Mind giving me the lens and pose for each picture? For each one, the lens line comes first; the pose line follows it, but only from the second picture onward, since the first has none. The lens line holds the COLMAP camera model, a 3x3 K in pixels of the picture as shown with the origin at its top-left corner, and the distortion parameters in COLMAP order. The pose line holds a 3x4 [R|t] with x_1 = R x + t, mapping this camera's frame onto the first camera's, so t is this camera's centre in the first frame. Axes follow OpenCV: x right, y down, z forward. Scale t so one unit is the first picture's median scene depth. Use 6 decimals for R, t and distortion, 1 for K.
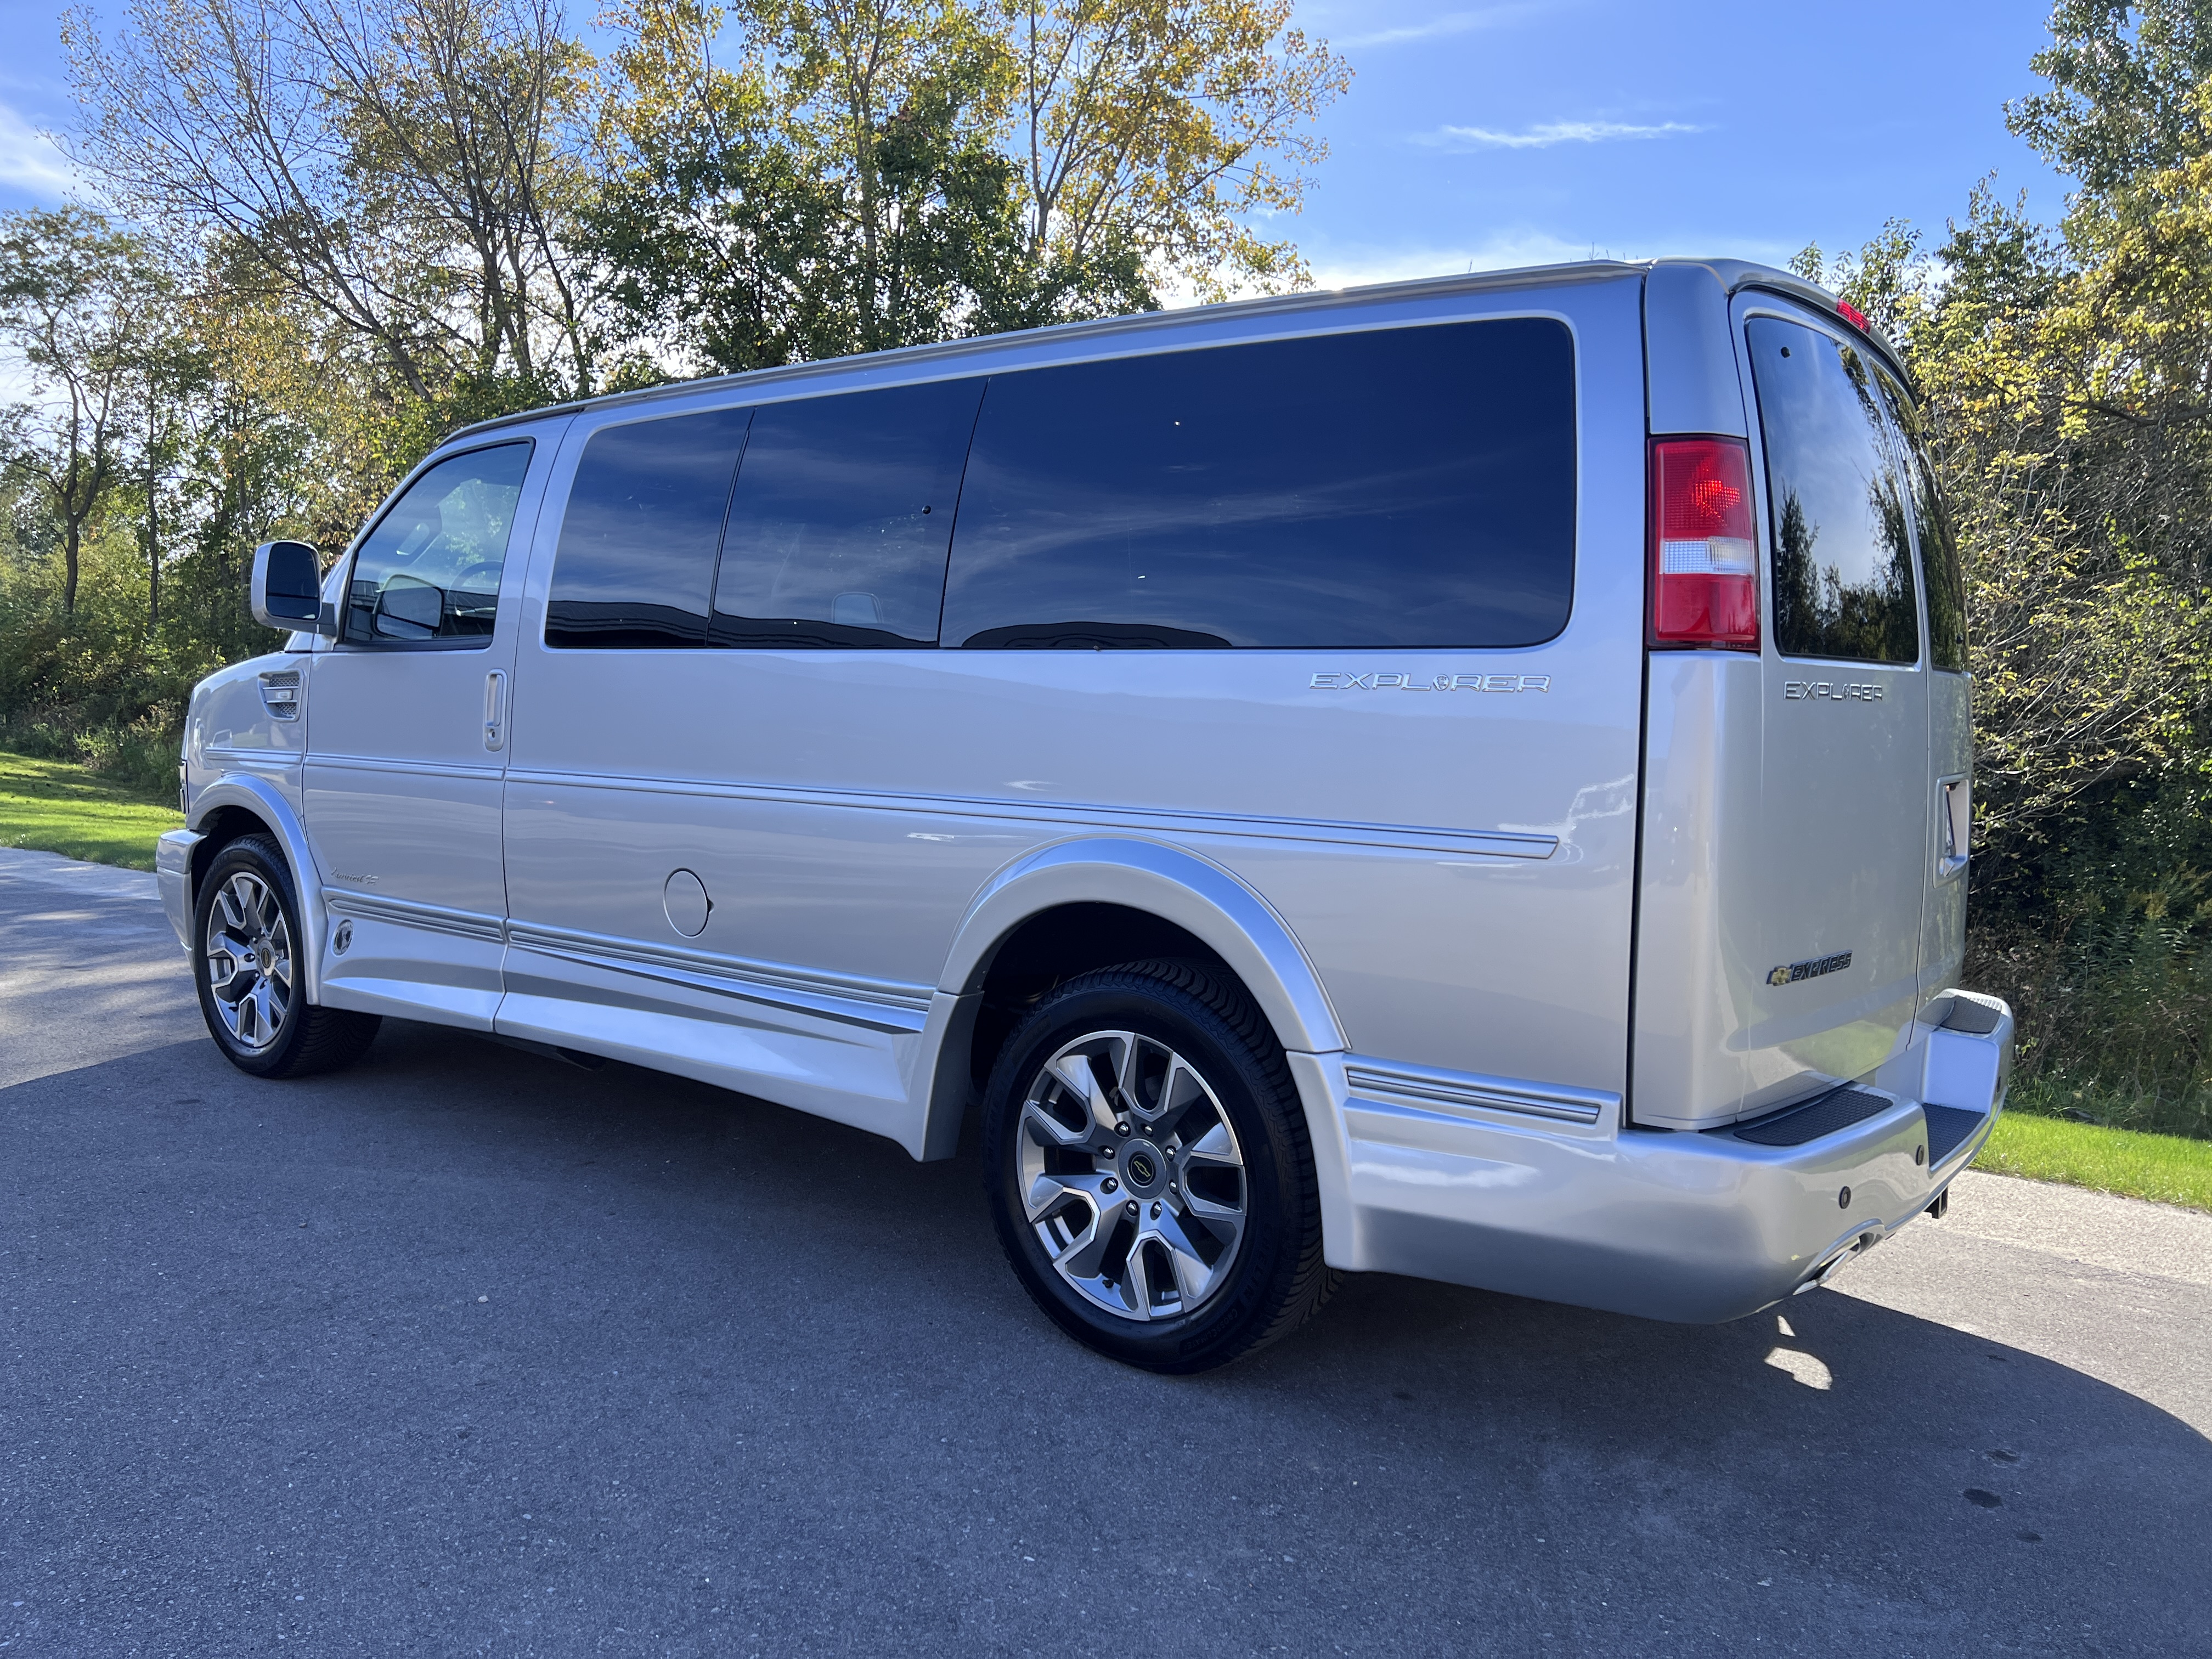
lens RADIAL K [[1666.1, 0, 1106.0], [0, 1666.1, 829.5], [0, 0, 1]] dist [0.087043, -0.128956]
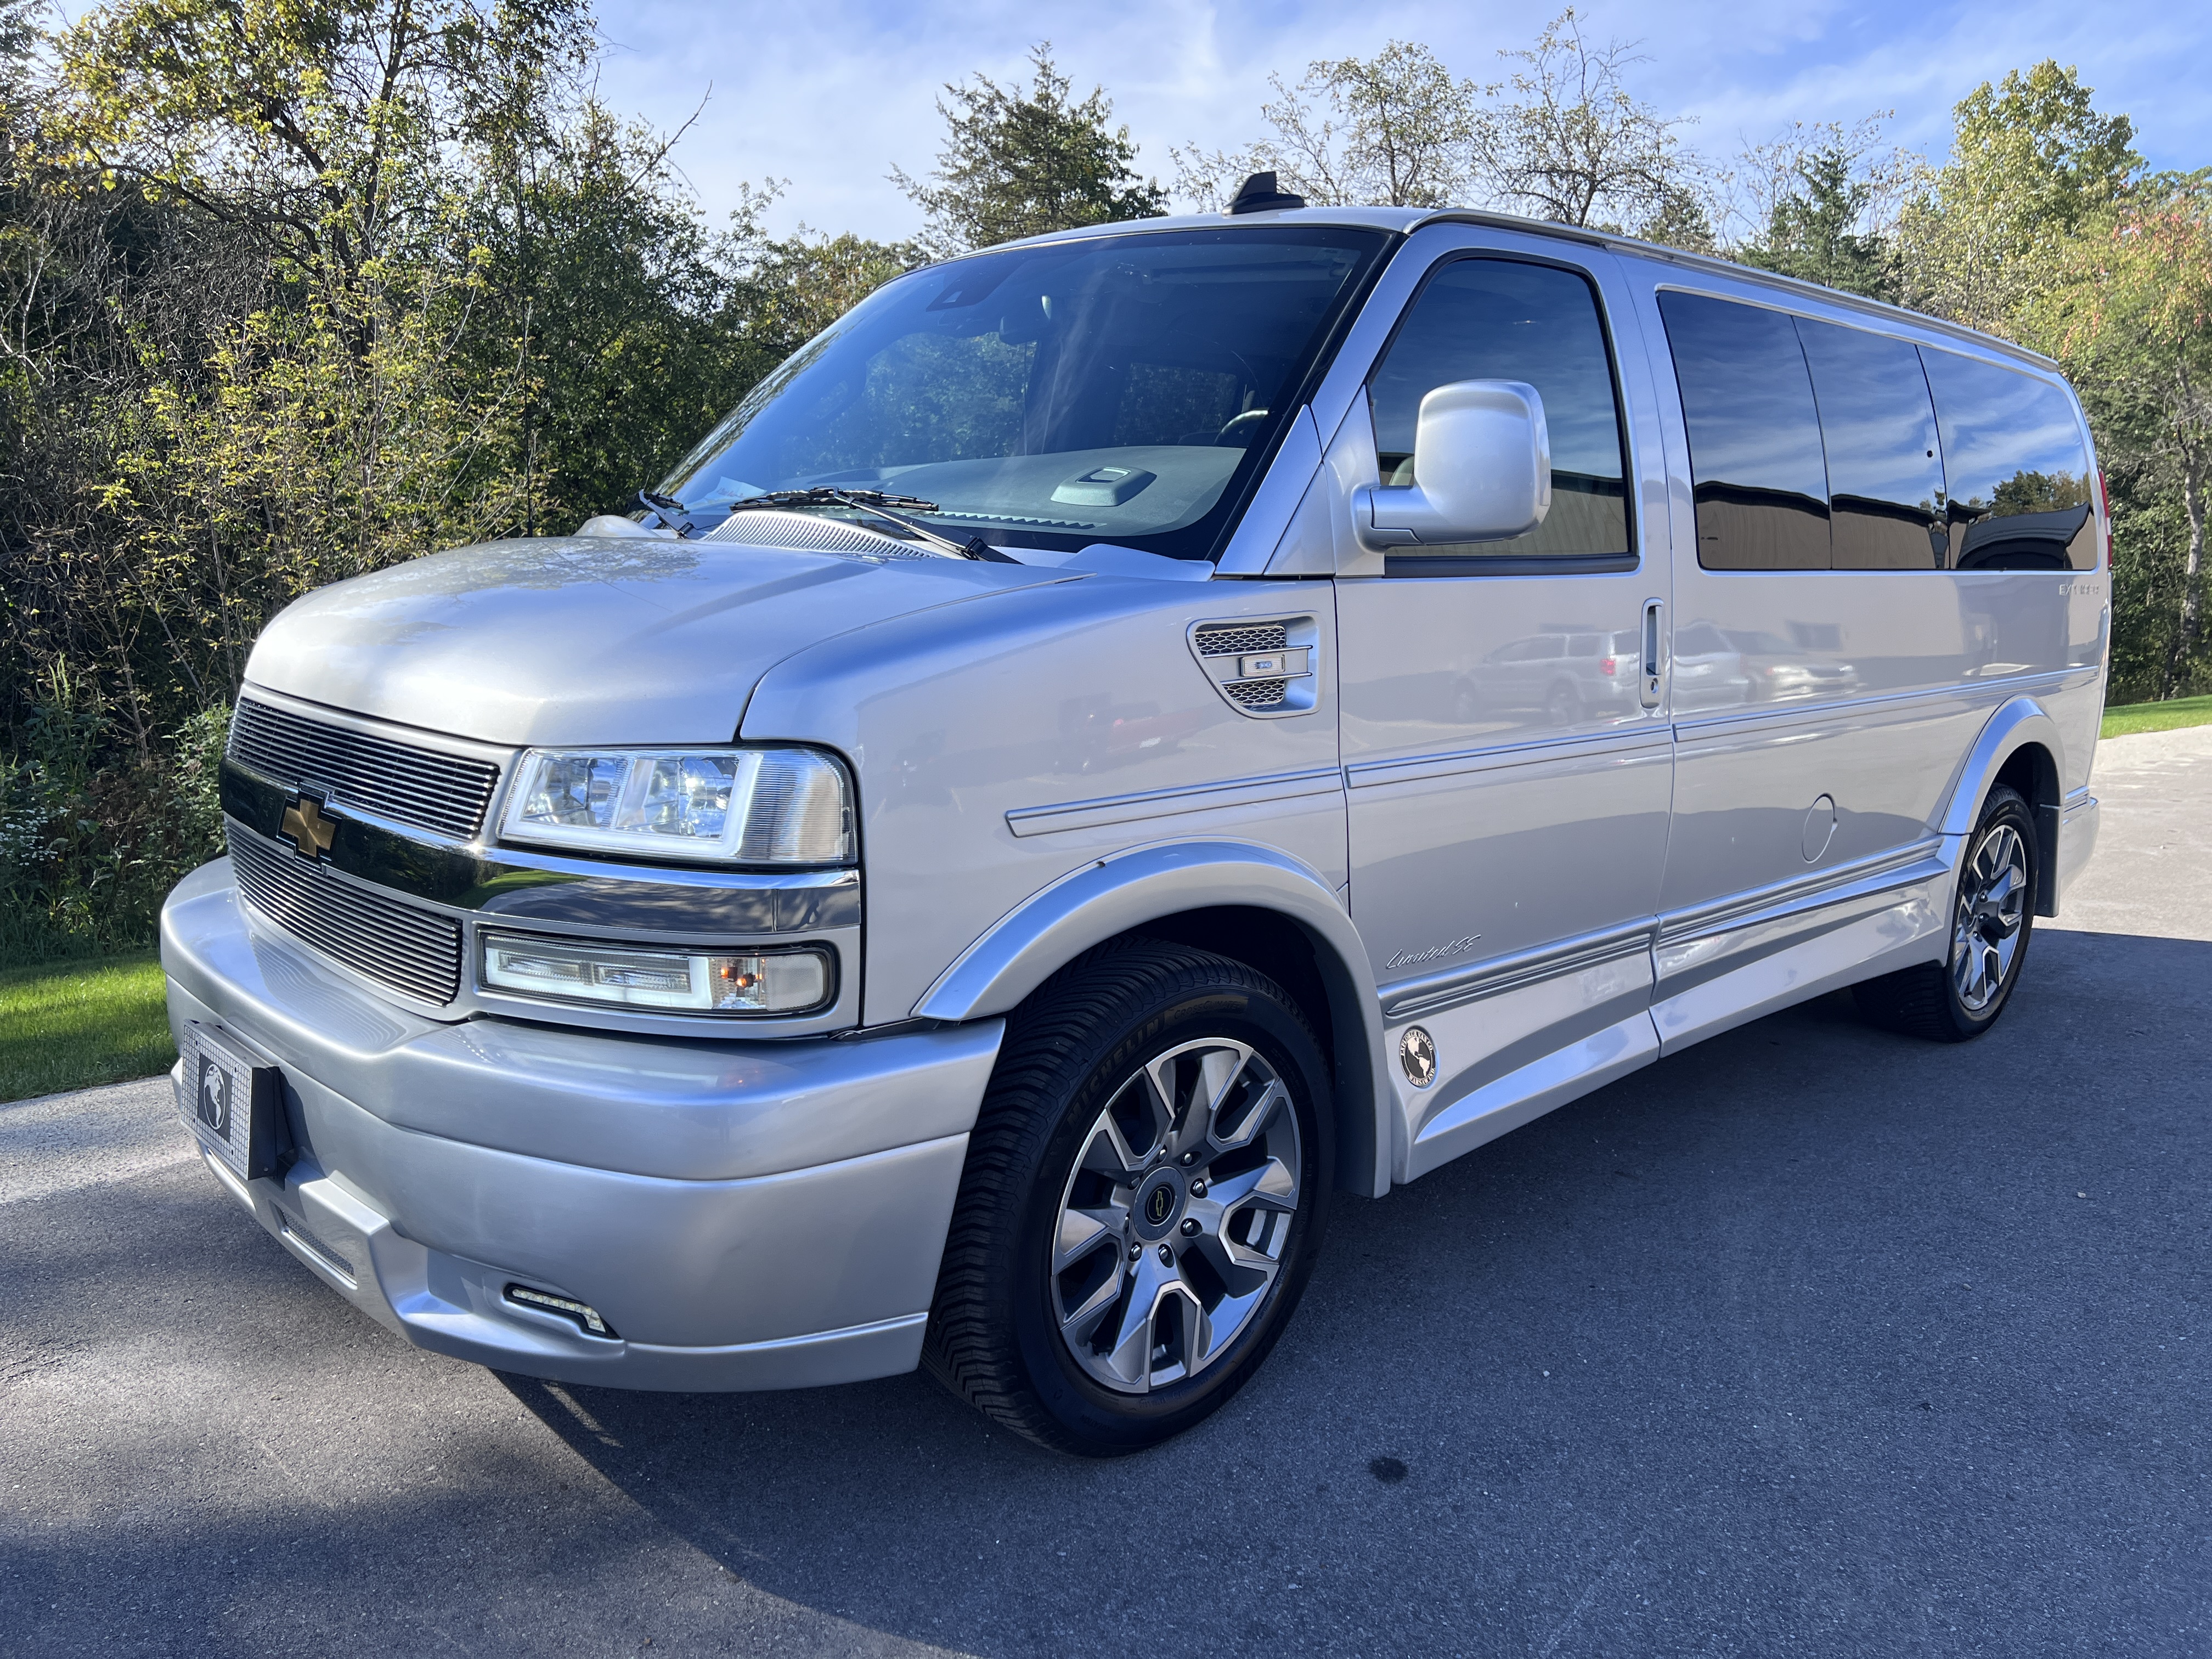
lens RADIAL K [[1666.1, 0, 1106.0], [0, 1666.1, 829.5], [0, 0, 1]] dist [0.087043, -0.128956]
pose [[0.139046, -0.193151, 0.971267, -1.561455], [0.051465, 0.980878, 0.187695, -0.202328], [-0.988948, 0.023888, 0.146327, 1.542611]]
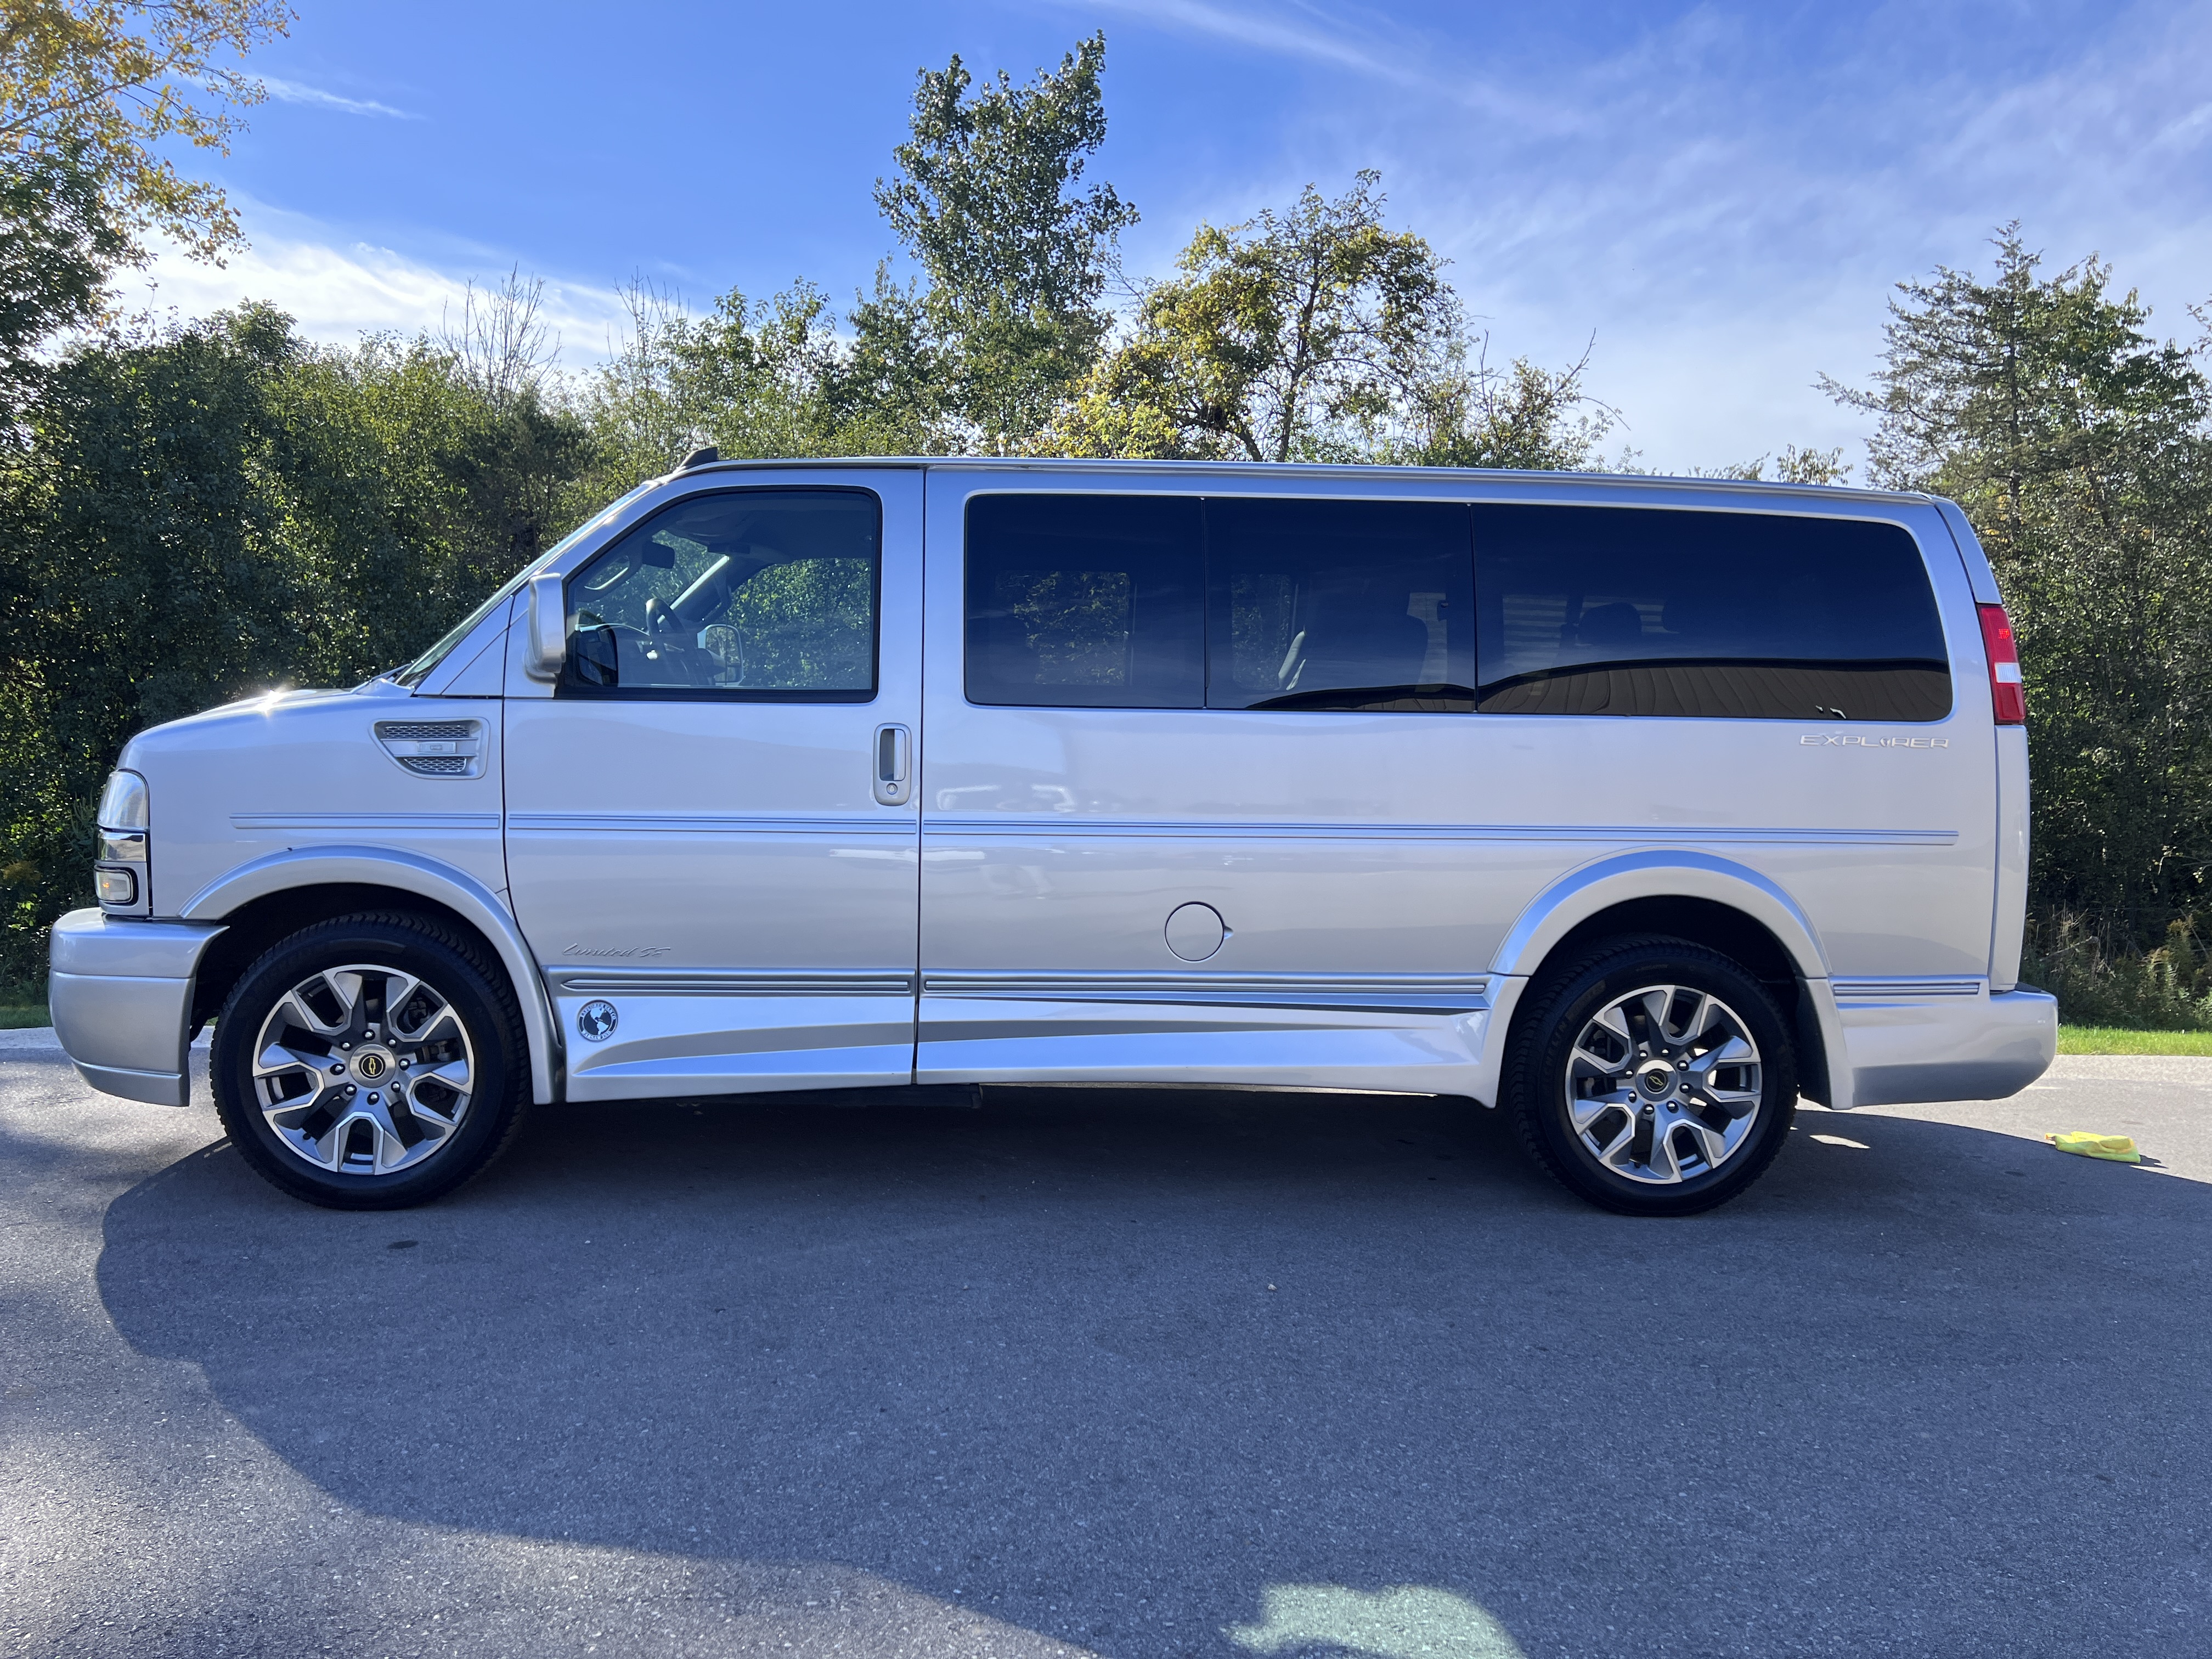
lens RADIAL K [[1676.2, 0, 1106.0], [0, 1676.2, 829.5], [0, 0, 1]] dist [0.051783, -0.058419]
pose [[0.741803, -0.050064, 0.668746, -1.274221], [0.047673, 0.998623, 0.021878, -0.065932], [-0.668921, 0.015652, 0.743169, 0.235407]]
